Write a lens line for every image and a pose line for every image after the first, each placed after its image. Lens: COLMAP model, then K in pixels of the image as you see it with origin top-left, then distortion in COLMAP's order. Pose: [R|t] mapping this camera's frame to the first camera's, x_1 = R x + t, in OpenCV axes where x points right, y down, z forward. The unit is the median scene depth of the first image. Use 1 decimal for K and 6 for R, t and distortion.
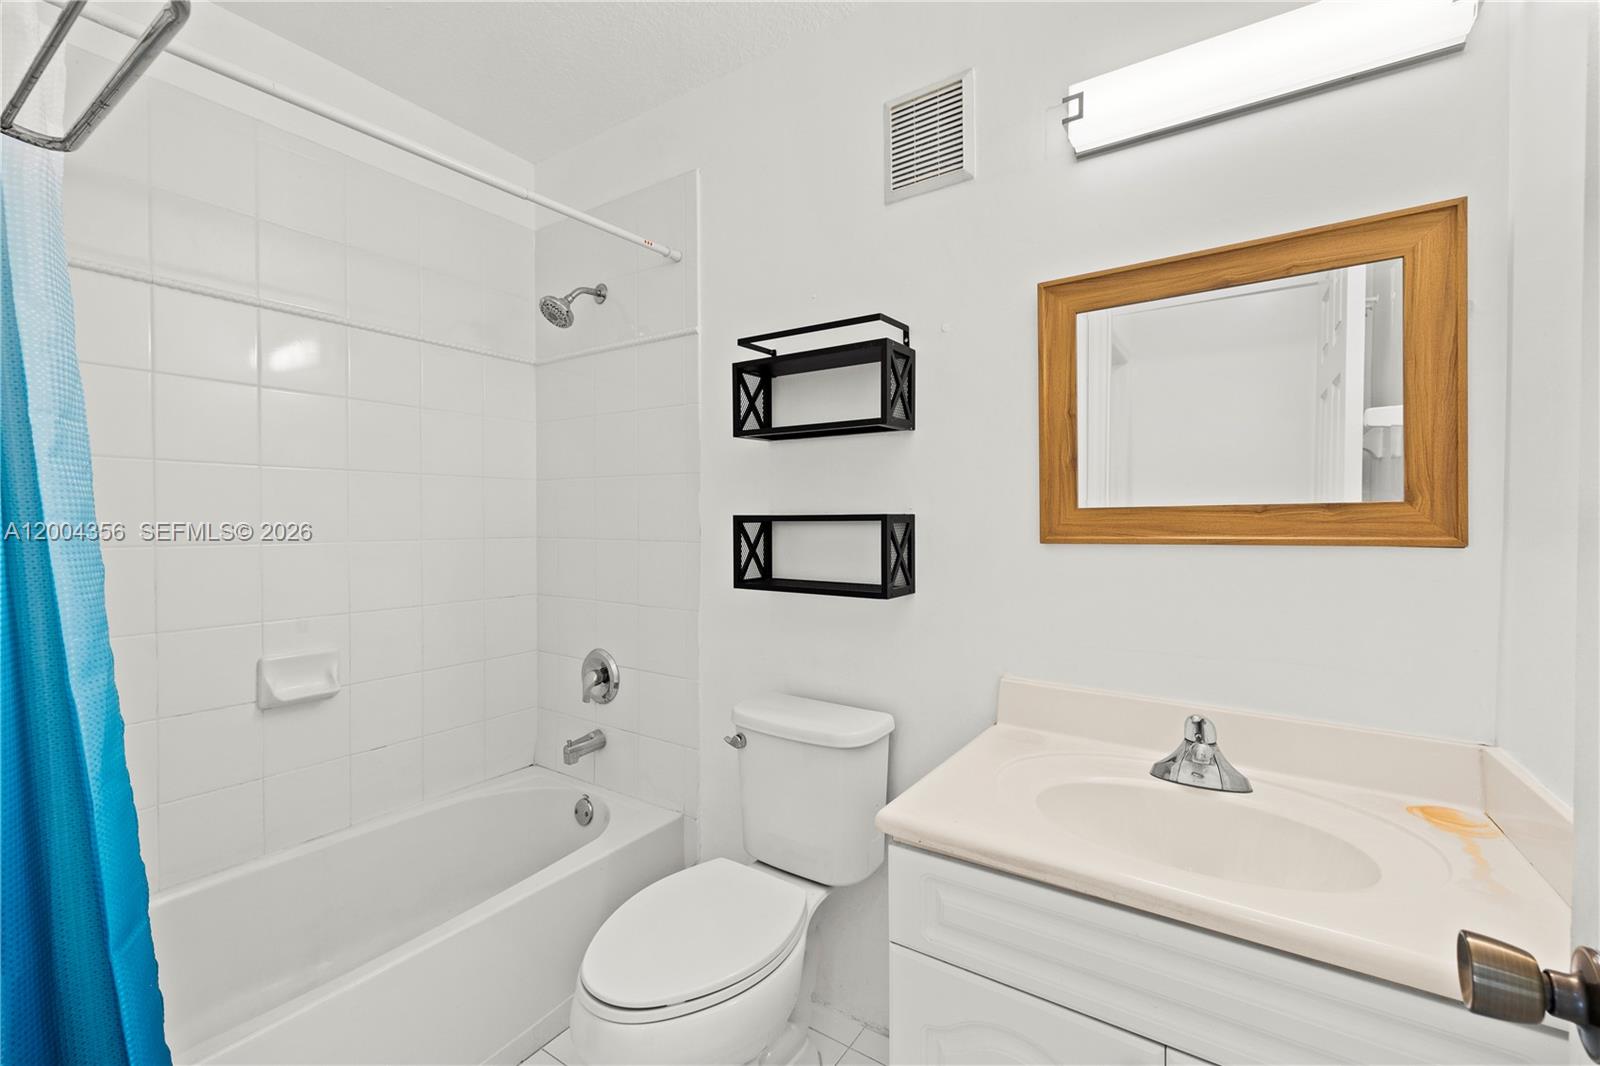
lens RADIAL K [[677.0, 0, 801.3], [0, 677.0, 532.5], [0, 0, 1]] dist [-0.002075, -0.000494]
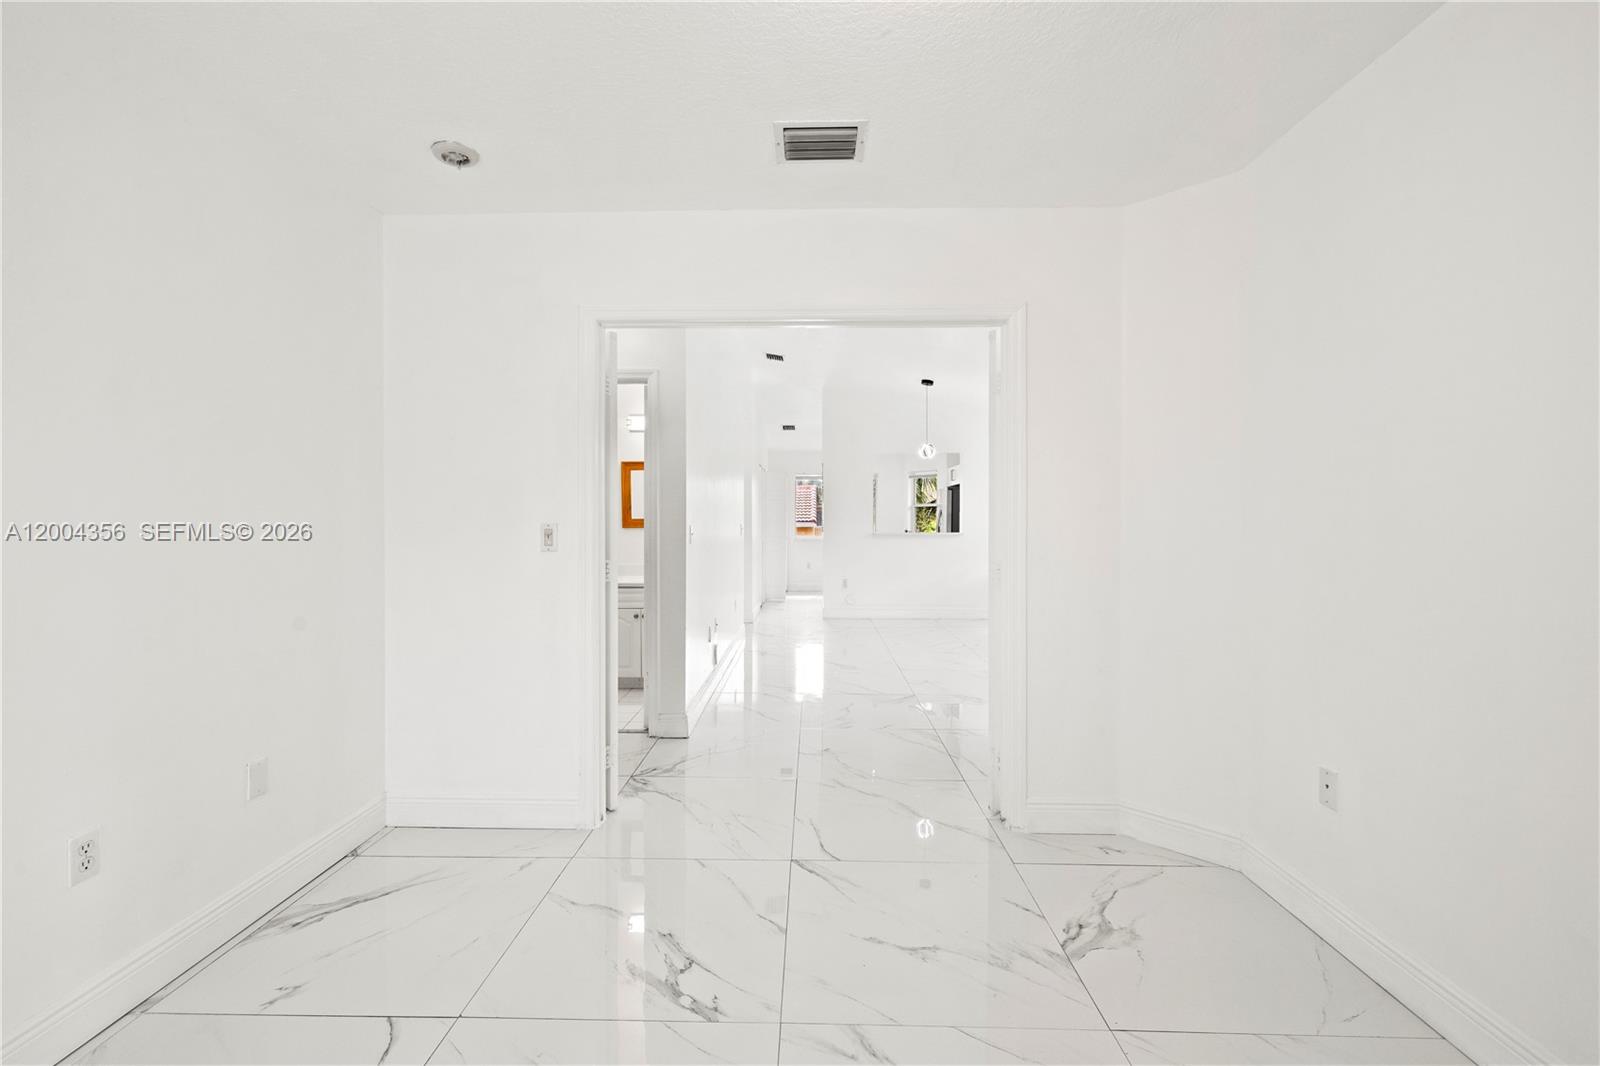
lens RADIAL K [[677.0, 0, 798.0], [0, 677.0, 529.0], [0, 0, 1]] dist [-0.002075, -0.000494]
pose [[0.844977, -0.001332, 0.534801, -0.893080], [0.006315, 0.999952, -0.007488, 0.056549], [-0.534765, 0.009705, 0.844945, -2.890362]]
